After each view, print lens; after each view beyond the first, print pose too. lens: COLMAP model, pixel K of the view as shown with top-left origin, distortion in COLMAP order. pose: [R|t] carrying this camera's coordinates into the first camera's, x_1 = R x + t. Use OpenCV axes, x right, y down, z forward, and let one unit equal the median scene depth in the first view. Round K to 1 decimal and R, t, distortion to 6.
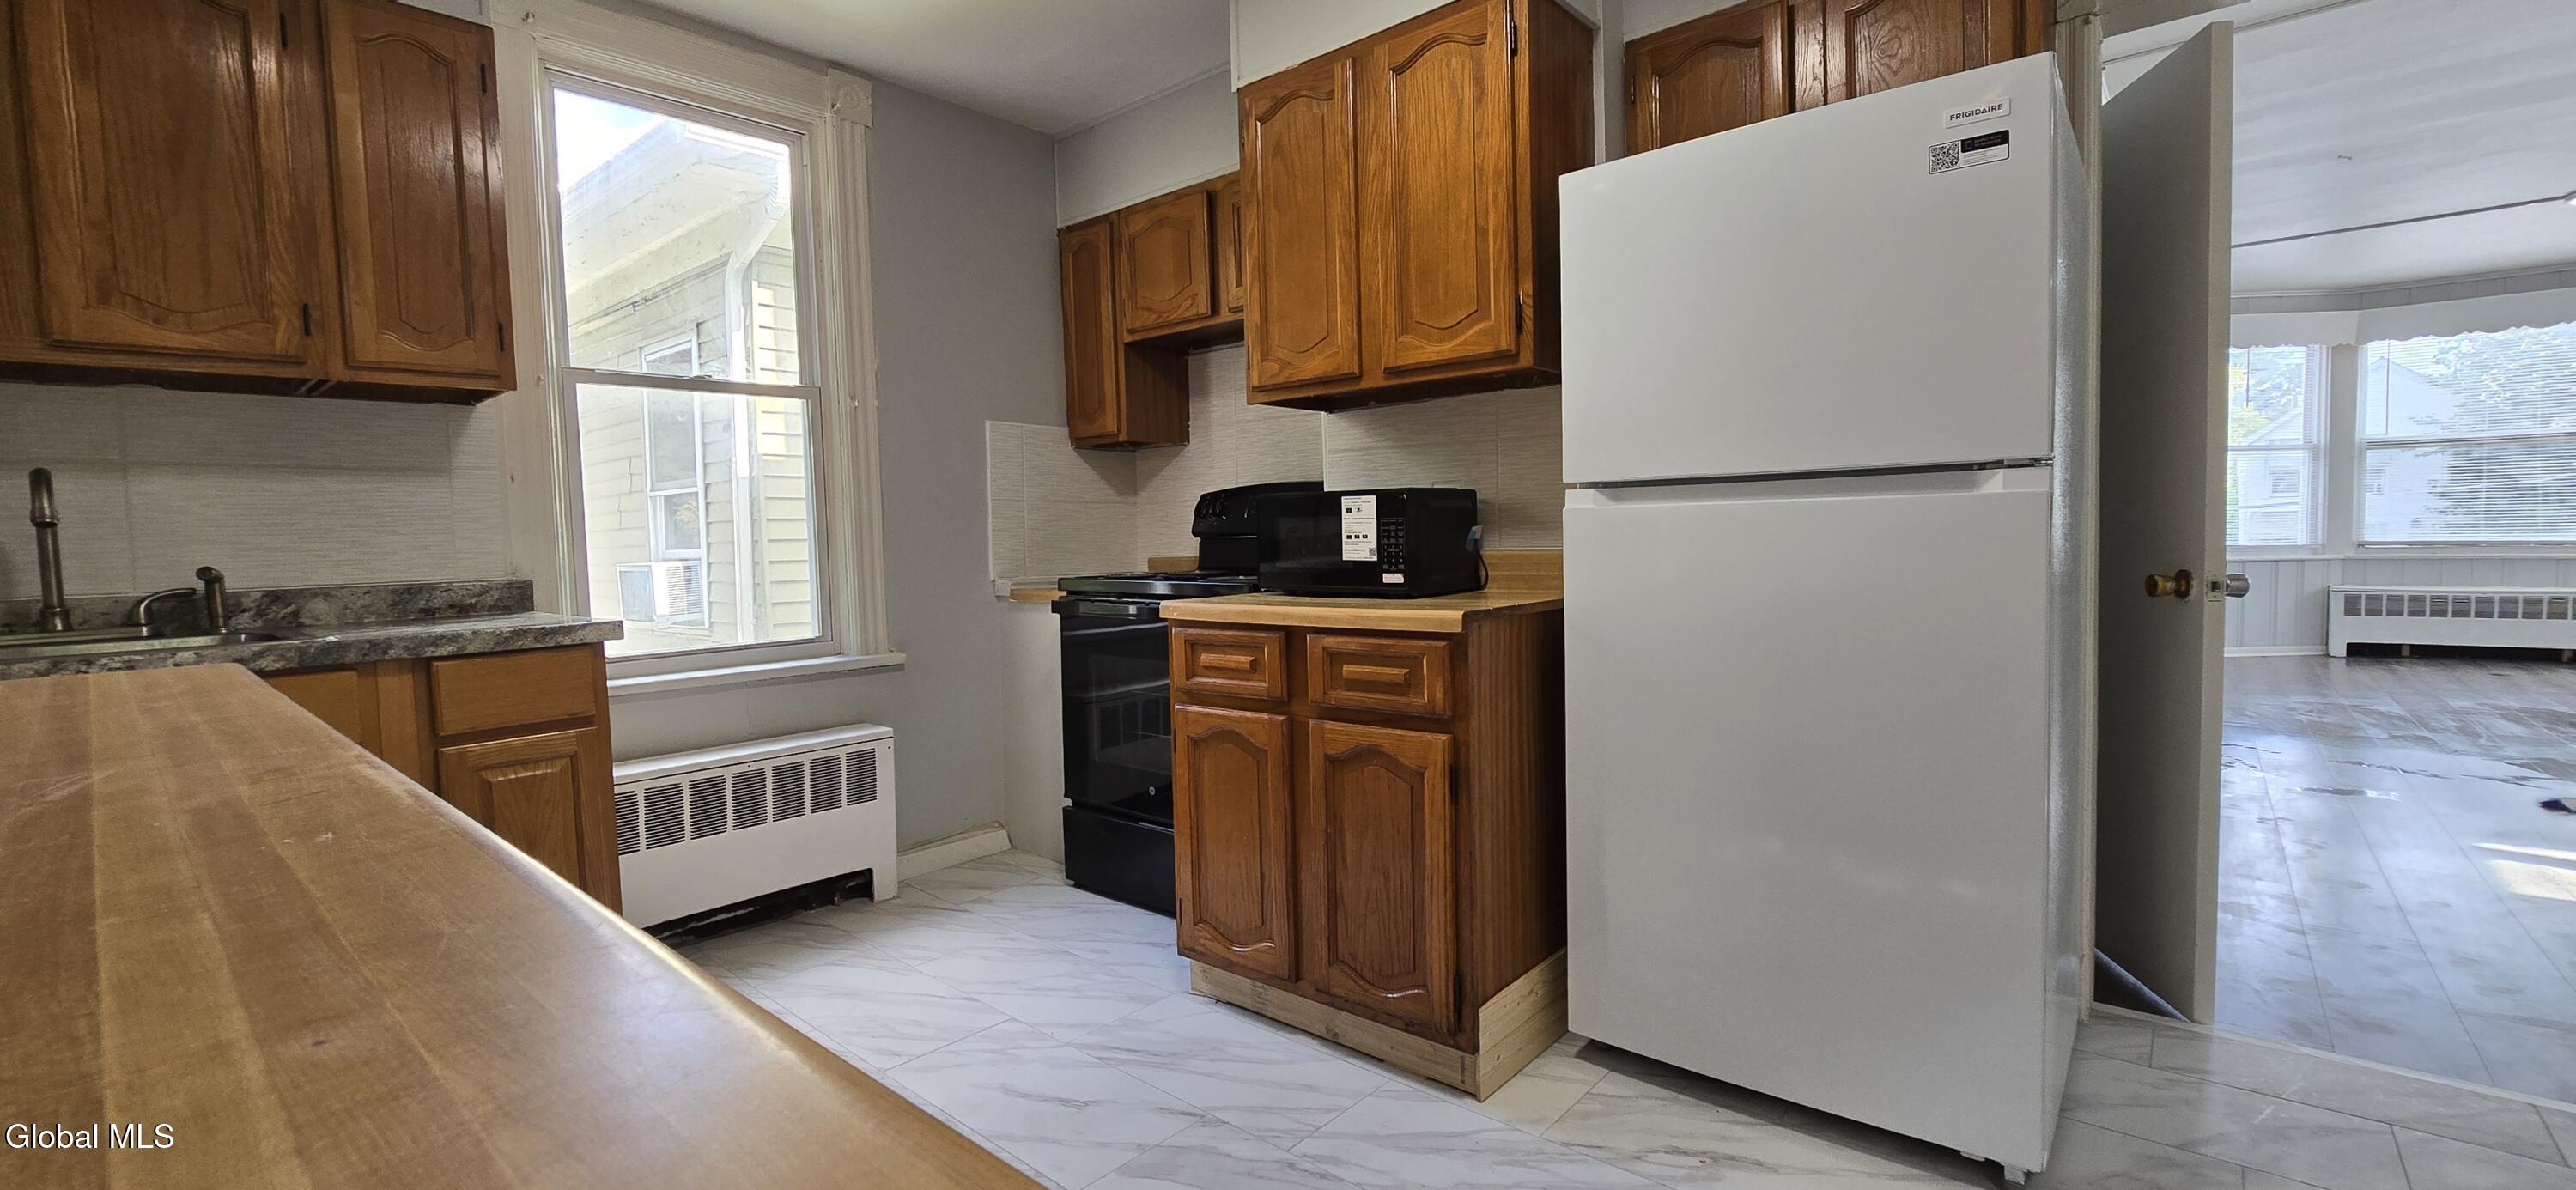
lens RADIAL K [[1062.5, 0, 1286.2], [0, 1062.5, 590.1], [0, 0, 1]] dist [-0.008615, 0.001353]
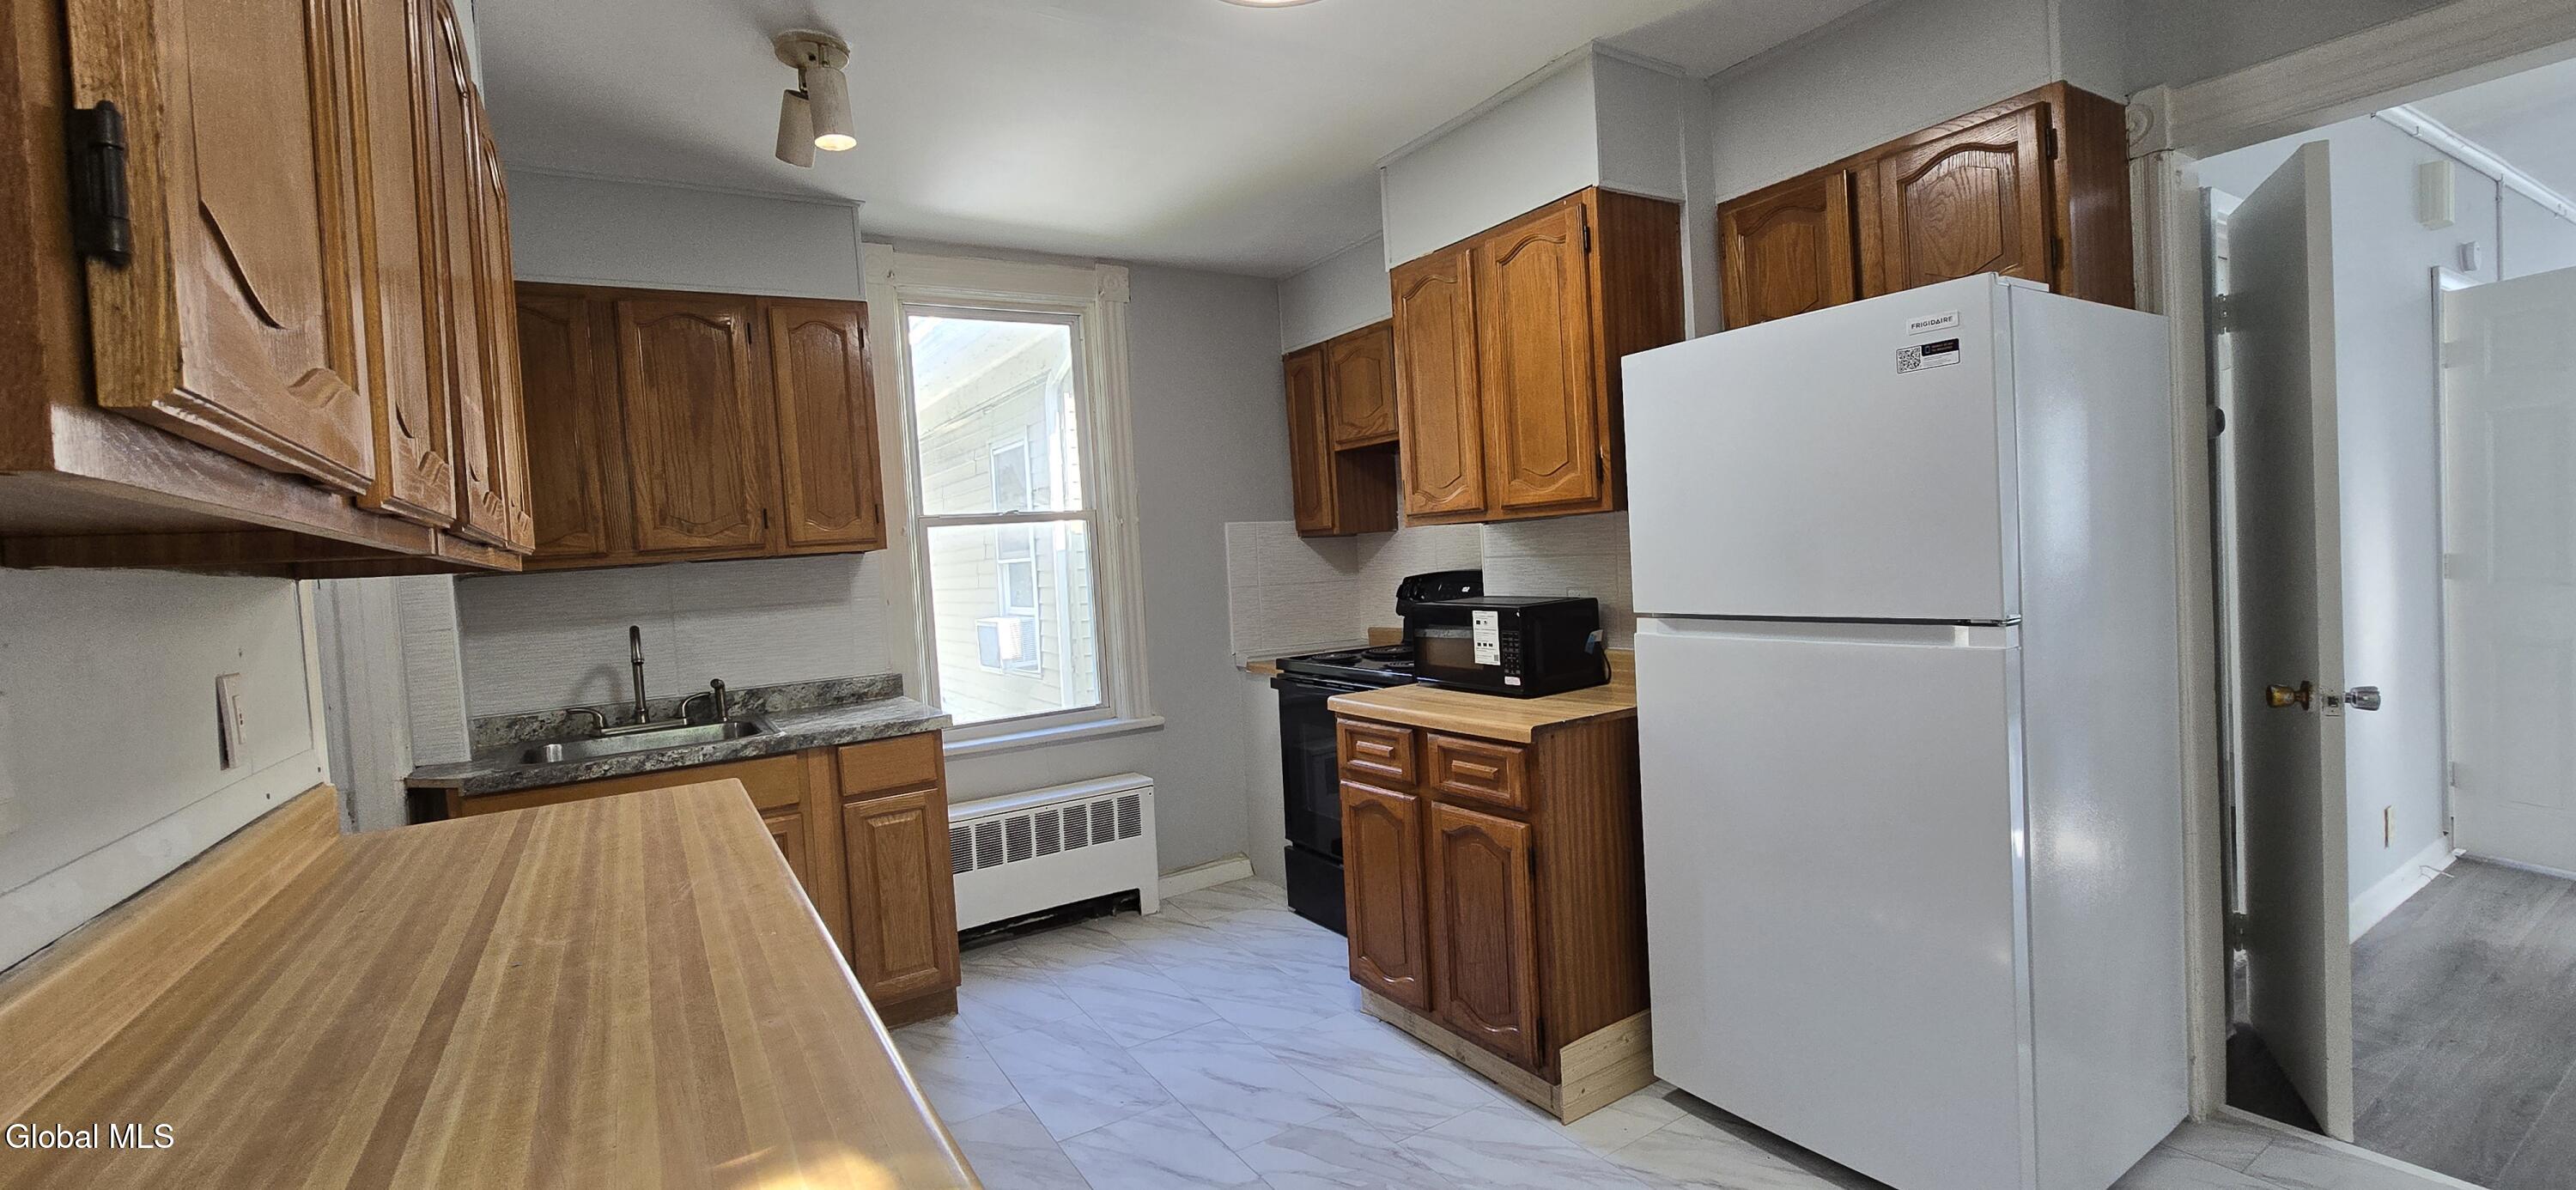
lens RADIAL K [[1062.5, 0, 1289.0], [0, 1062.5, 594.5], [0, 0, 1]] dist [-0.008615, 0.001353]
pose [[0.956927, -0.019545, -0.289672, 0.220745], [0.019684, 0.999803, -0.002435, -0.117500], [0.289662, -0.003371, 0.957123, -0.230921]]
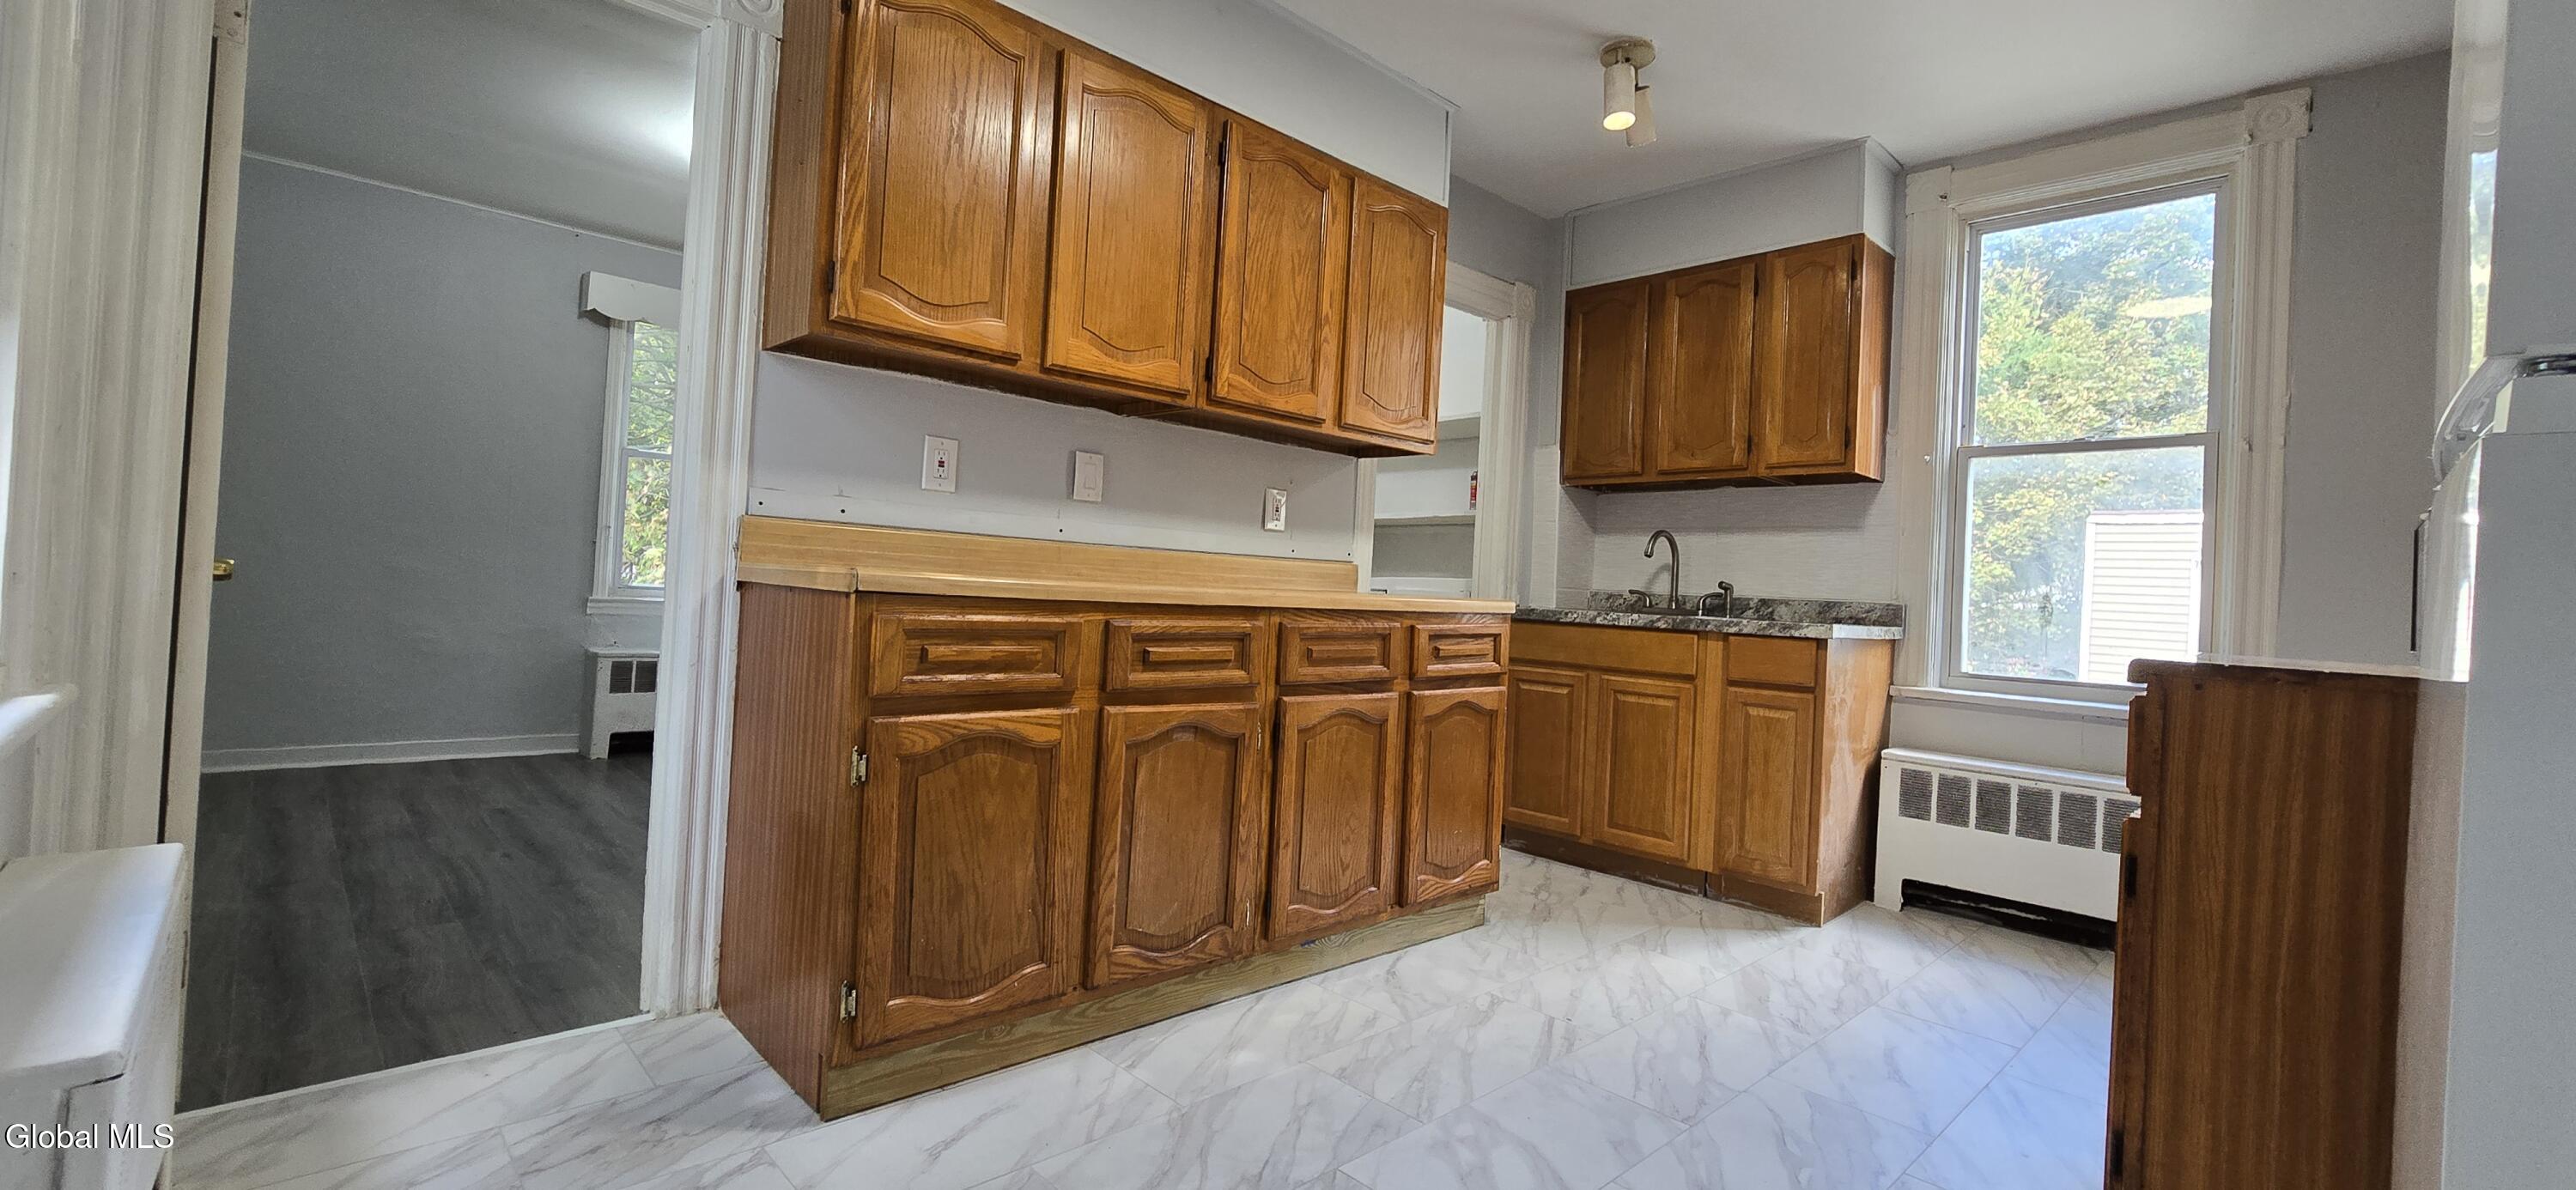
lens RADIAL K [[1062.5, 0, 1270.3], [0, 1062.5, 595.5], [0, 0, 1]] dist [-0.008615, 0.001353]
pose [[-0.107923, 0.030981, -0.993676, 0.873720], [-0.101675, 0.993929, 0.042032, 0.004575], [0.988946, 0.105568, -0.104118, 0.380079]]
